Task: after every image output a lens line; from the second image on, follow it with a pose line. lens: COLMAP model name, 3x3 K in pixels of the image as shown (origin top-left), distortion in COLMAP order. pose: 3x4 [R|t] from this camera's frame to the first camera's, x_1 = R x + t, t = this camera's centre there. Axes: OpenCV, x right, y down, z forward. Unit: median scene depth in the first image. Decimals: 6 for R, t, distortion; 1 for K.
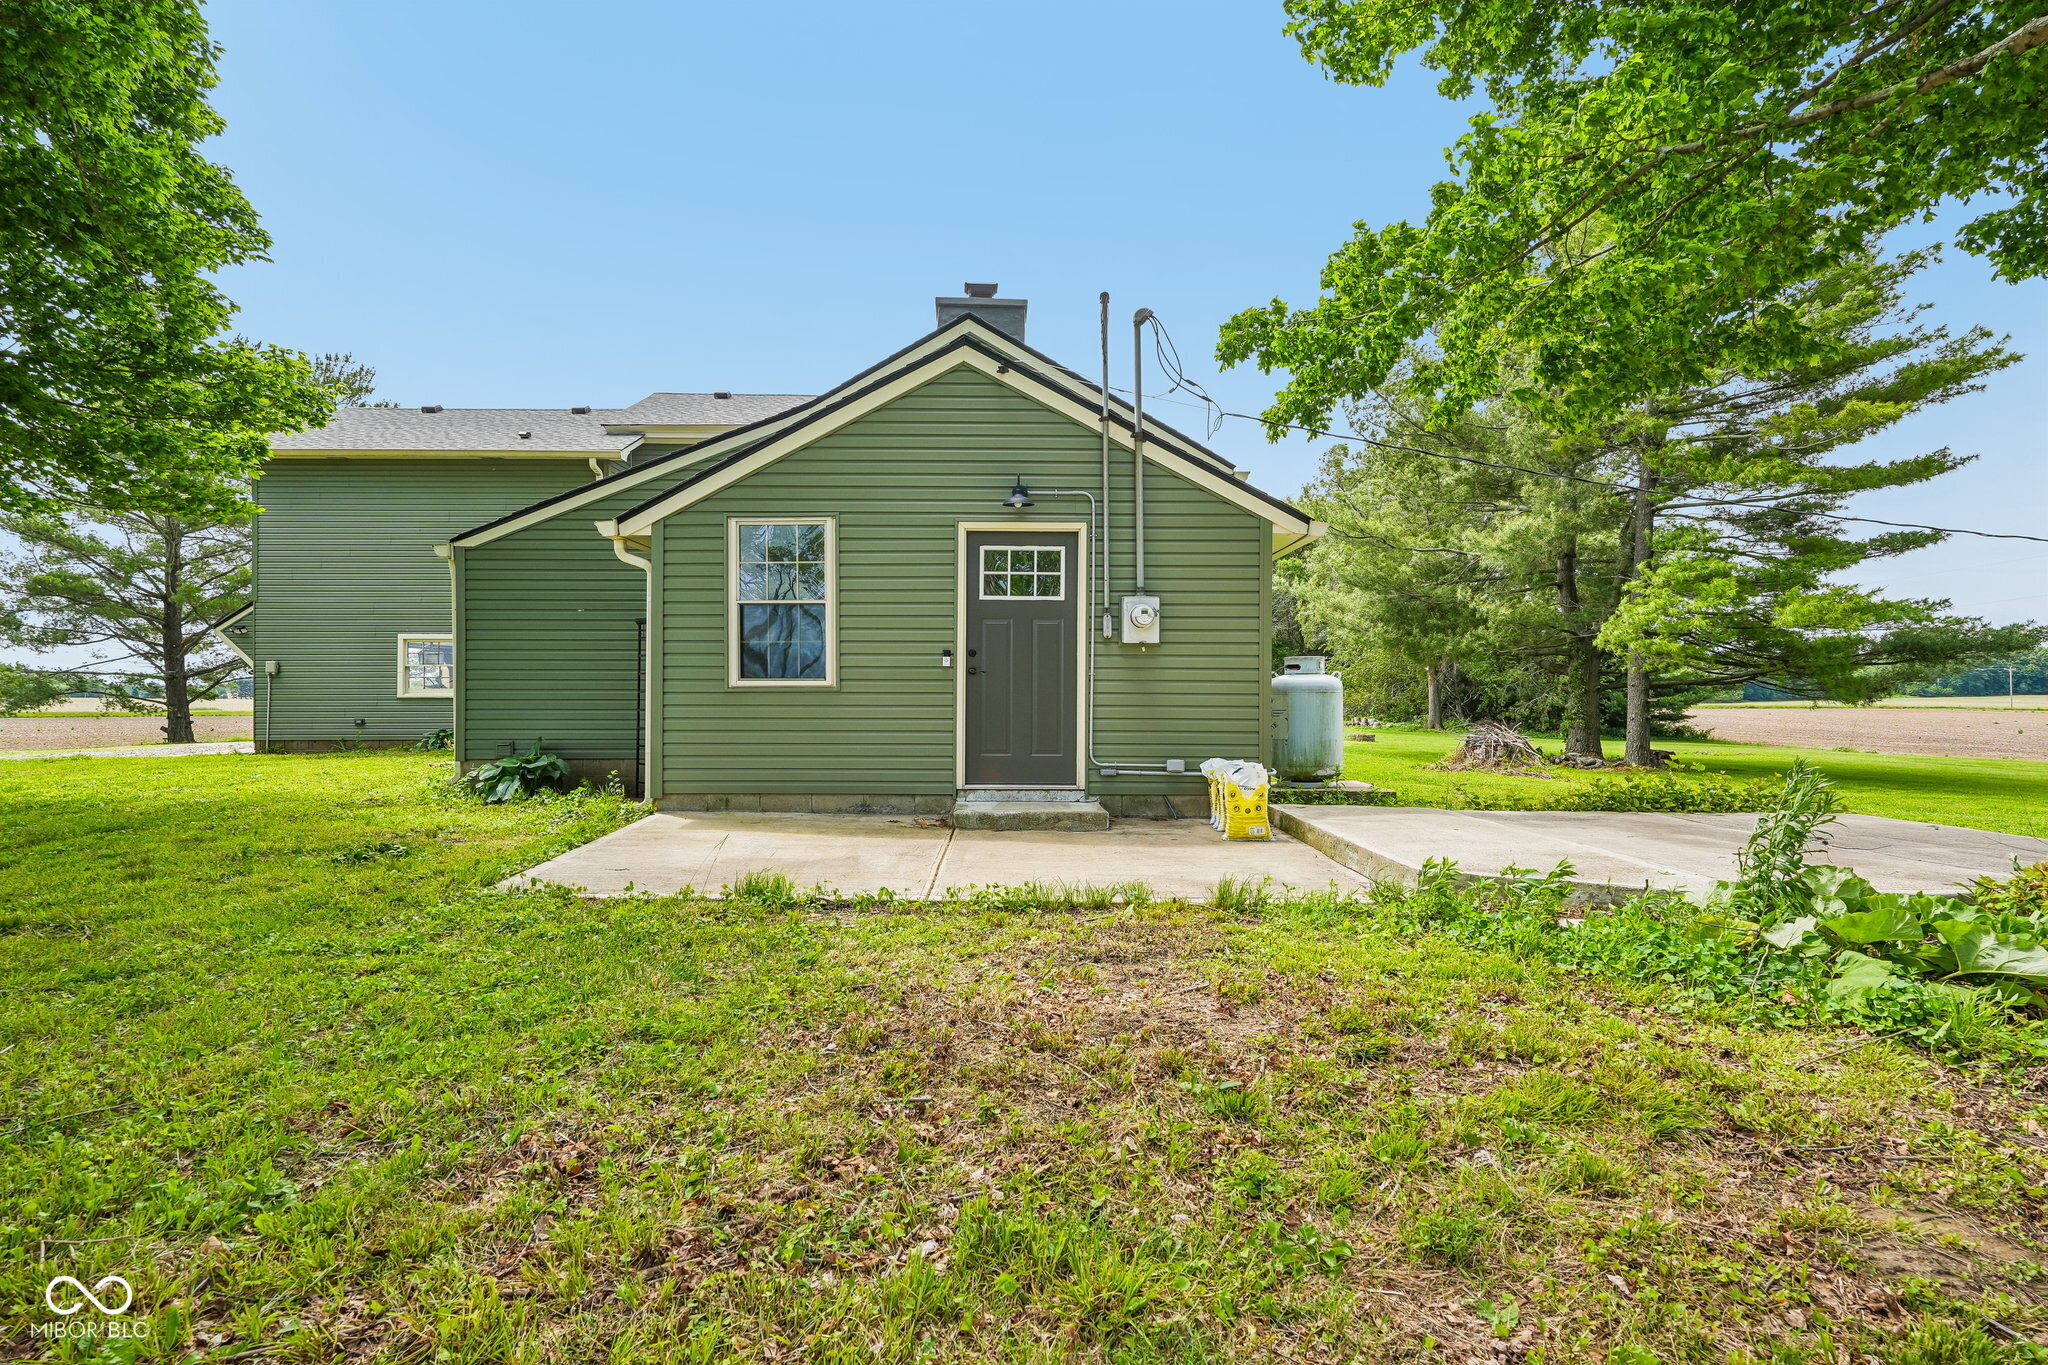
lens RADIAL K [[1033.8, 0, 1022.5], [0, 1033.8, 691.4], [0, 0, 1]] dist [-0.007279, 0.000256]
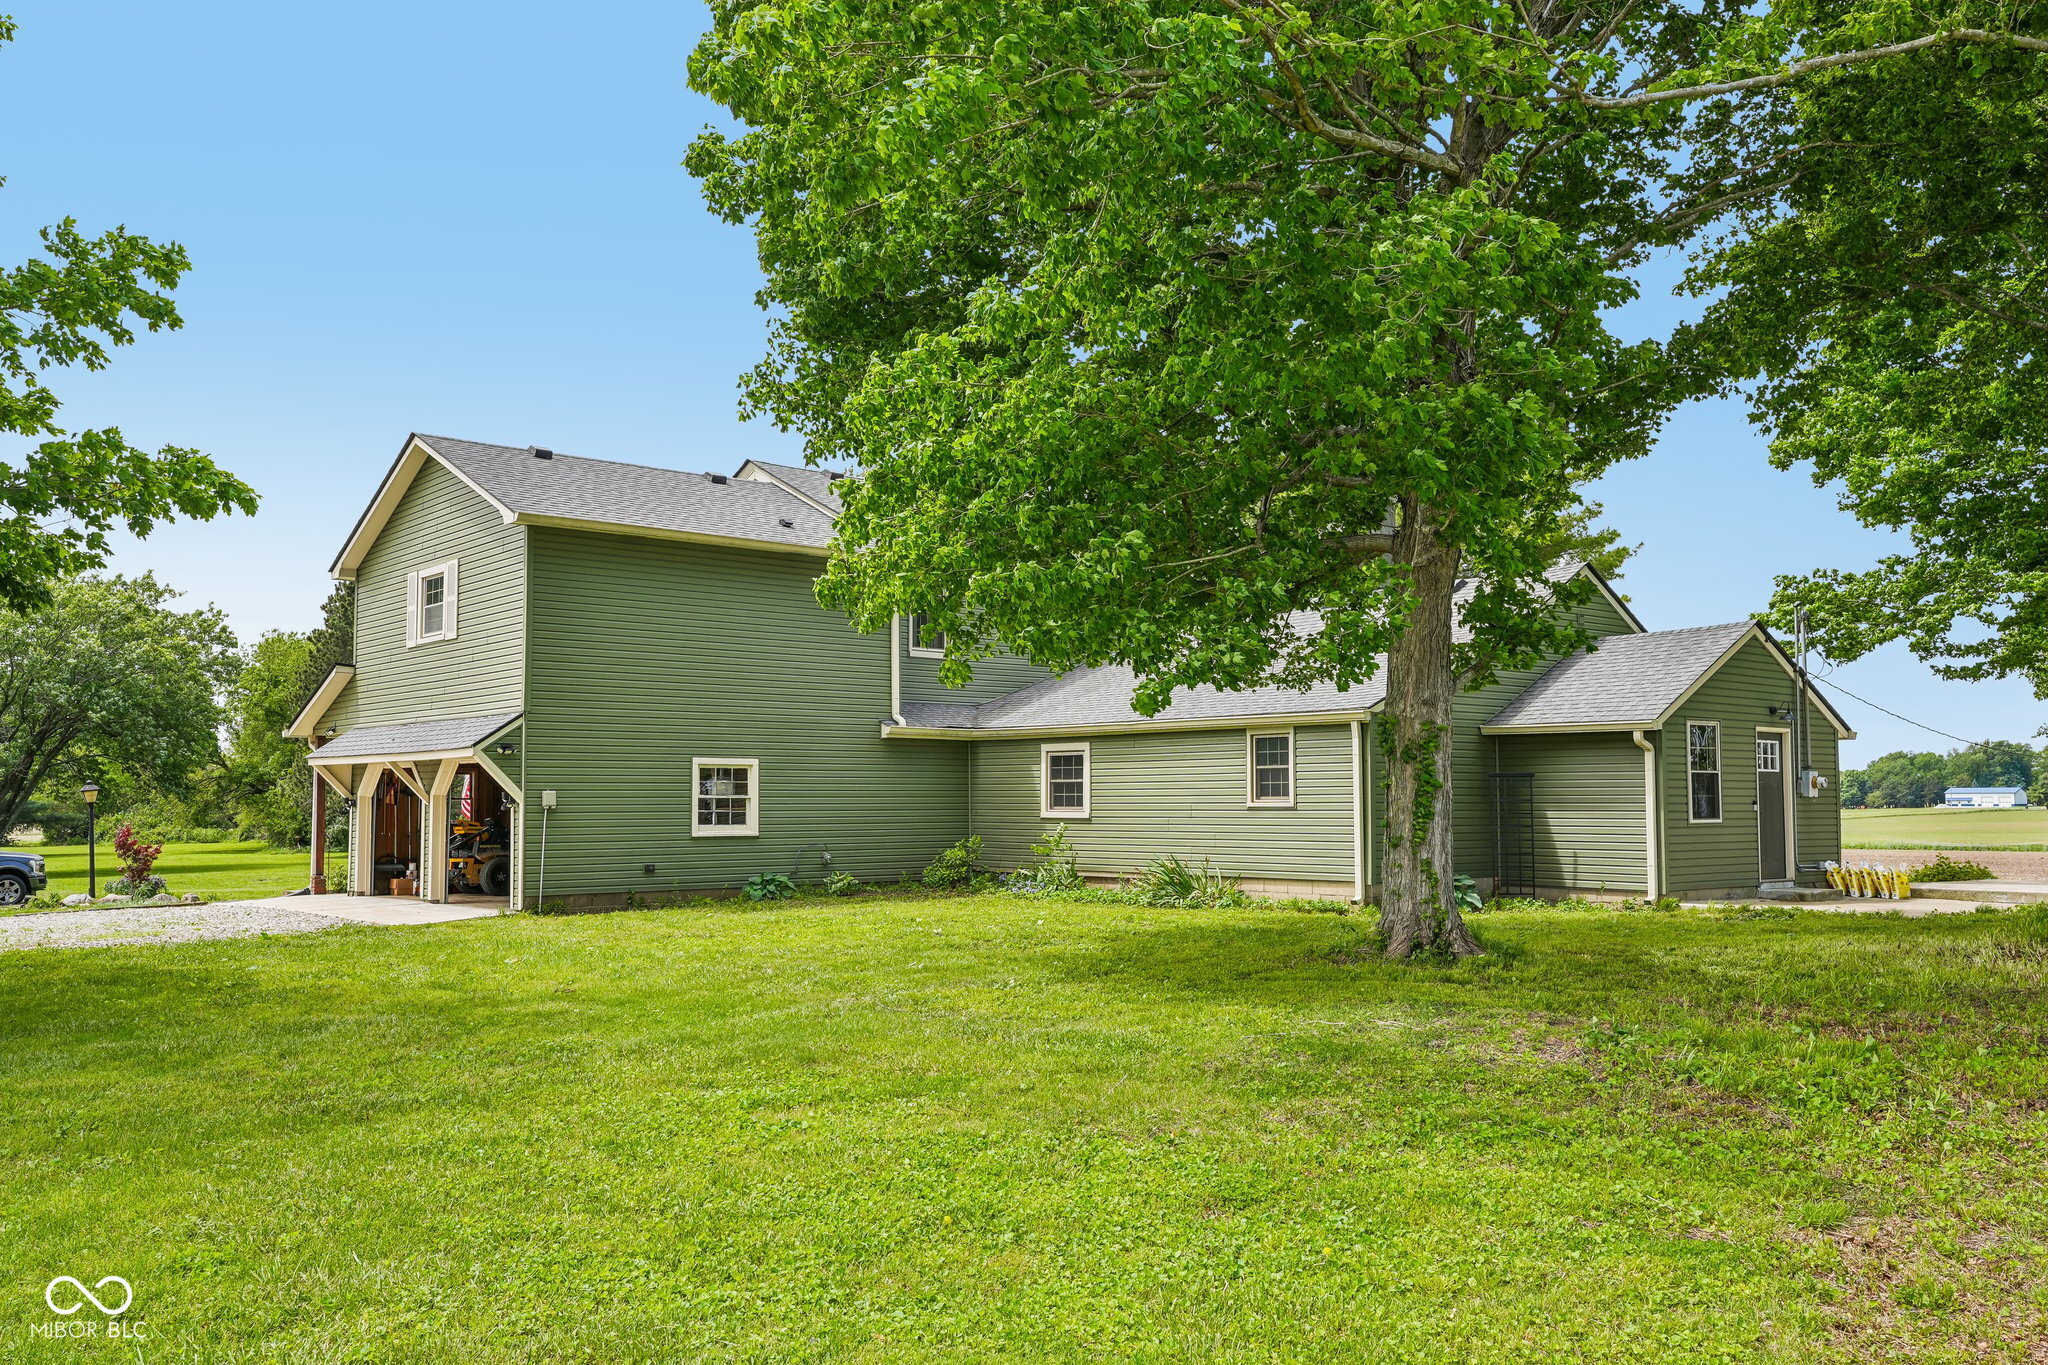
lens RADIAL K [[1624.5, 0, 1016.1], [0, 1624.5, 682.5], [0, 0, 1]] dist [-0.012462, -0.002510]
pose [[0.782318, 0.044006, 0.621322, -2.696378], [0.004776, 0.997048, -0.076631, -0.035525], [-0.622860, 0.062917, 0.779799, -0.343053]]
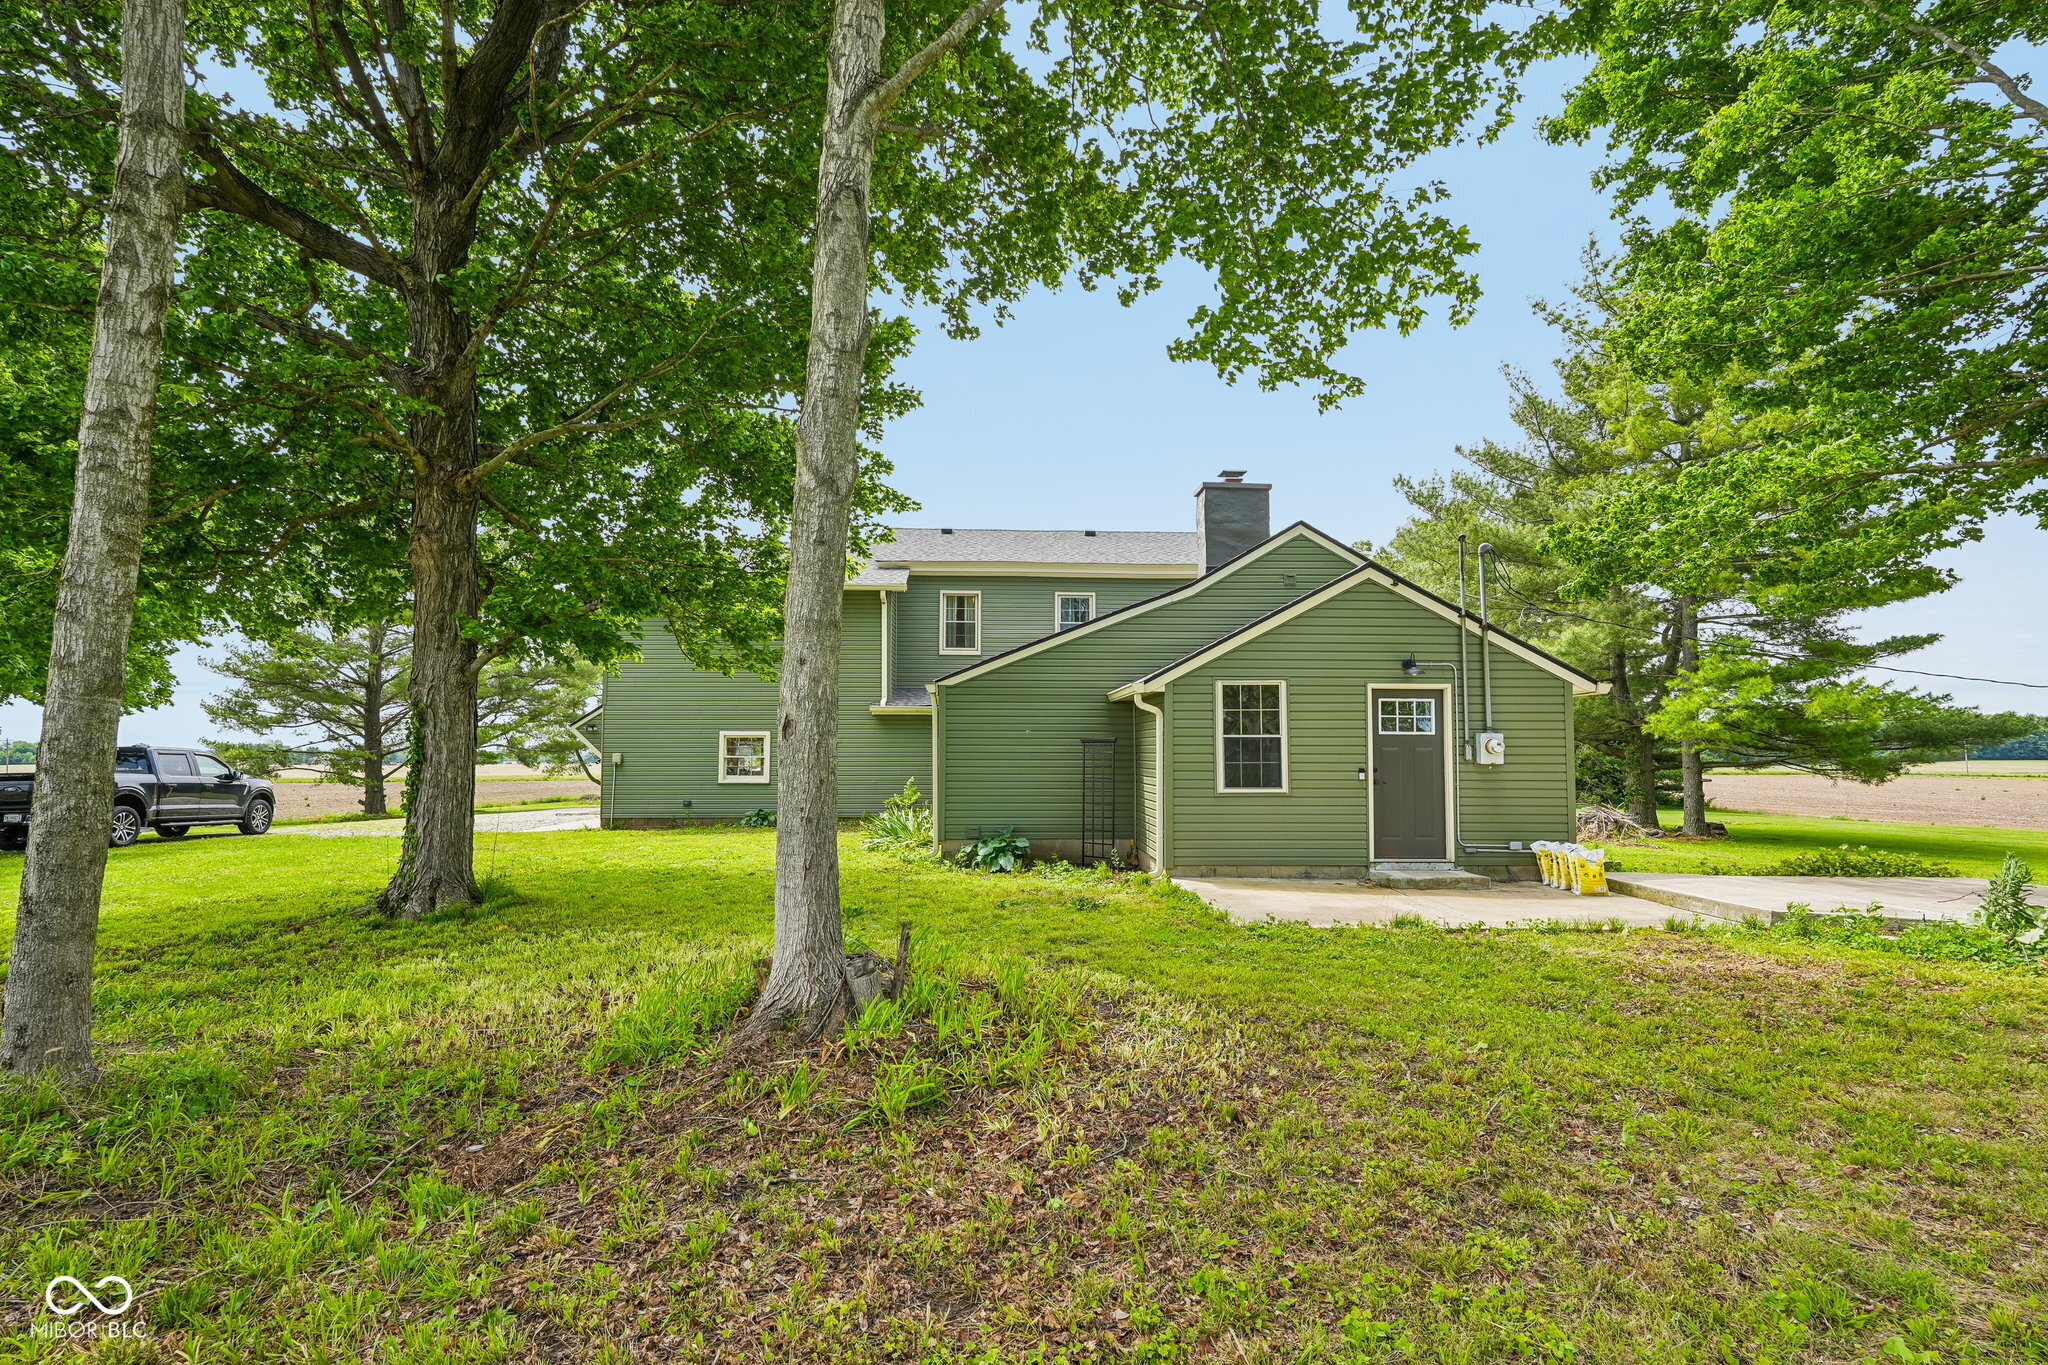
lens RADIAL K [[1002.8, 0, 1027.3], [0, 1002.8, 681.7], [0, 0, 1]] dist [-0.002807, 0.001708]
pose [[0.999913, 0.000598, 0.013203, -0.574703], [0.000390, 0.997202, -0.074750, -0.056314], [-0.013211, 0.074749, 0.997115, -0.452239]]
